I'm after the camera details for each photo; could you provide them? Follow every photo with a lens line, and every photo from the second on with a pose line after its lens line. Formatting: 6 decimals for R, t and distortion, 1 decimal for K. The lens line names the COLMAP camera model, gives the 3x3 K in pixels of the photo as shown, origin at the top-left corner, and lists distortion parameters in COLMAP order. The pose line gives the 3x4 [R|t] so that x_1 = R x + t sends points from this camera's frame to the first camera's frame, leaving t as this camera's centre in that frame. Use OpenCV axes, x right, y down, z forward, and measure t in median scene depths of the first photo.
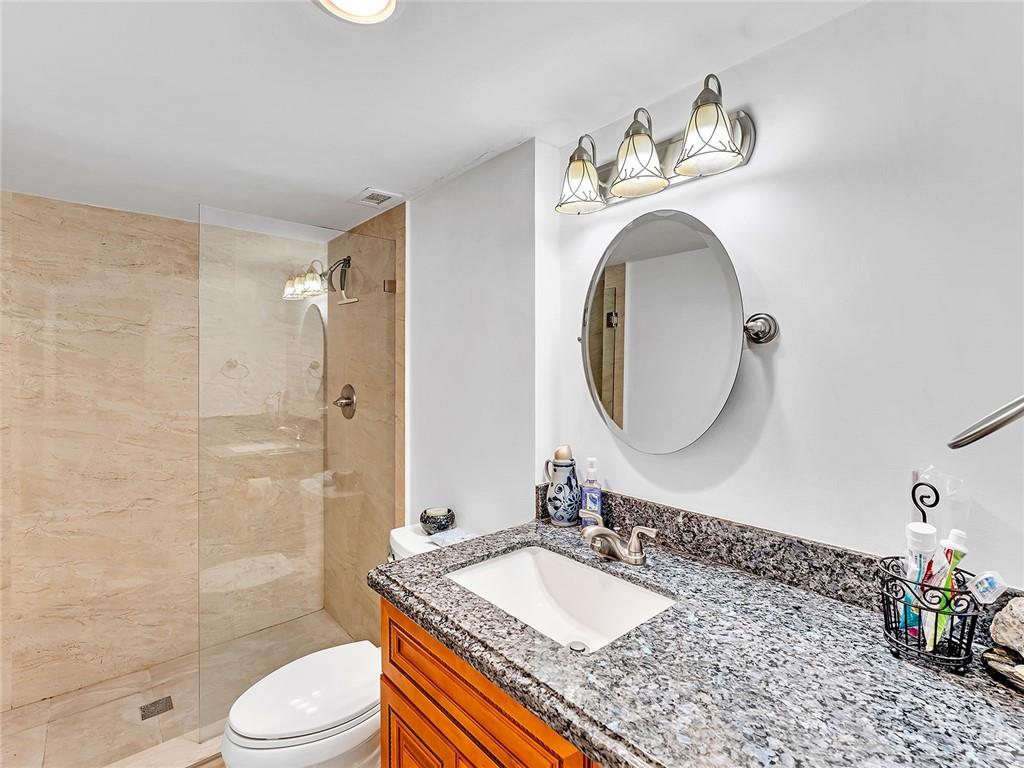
lens RADIAL K [[482.8, 0, 511.3], [0, 482.8, 374.4], [0, 0, 1]] dist [-0.006054, -0.000748]
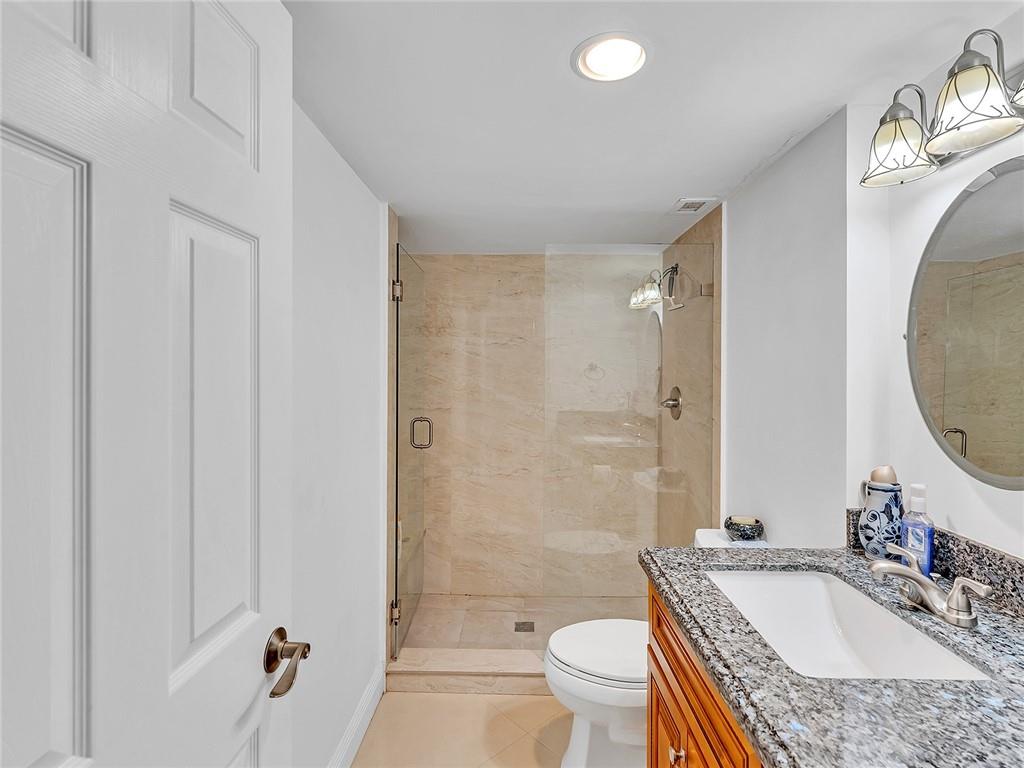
lens RADIAL K [[482.8, 0, 509.5], [0, 482.8, 380.5], [0, 0, 1]] dist [-0.006054, -0.000748]
pose [[0.748705, 0.017690, -0.662667, 0.172678], [-0.013238, 0.999844, 0.011733, 0.000266], [0.662771, -0.000012, 0.748822, -0.043332]]
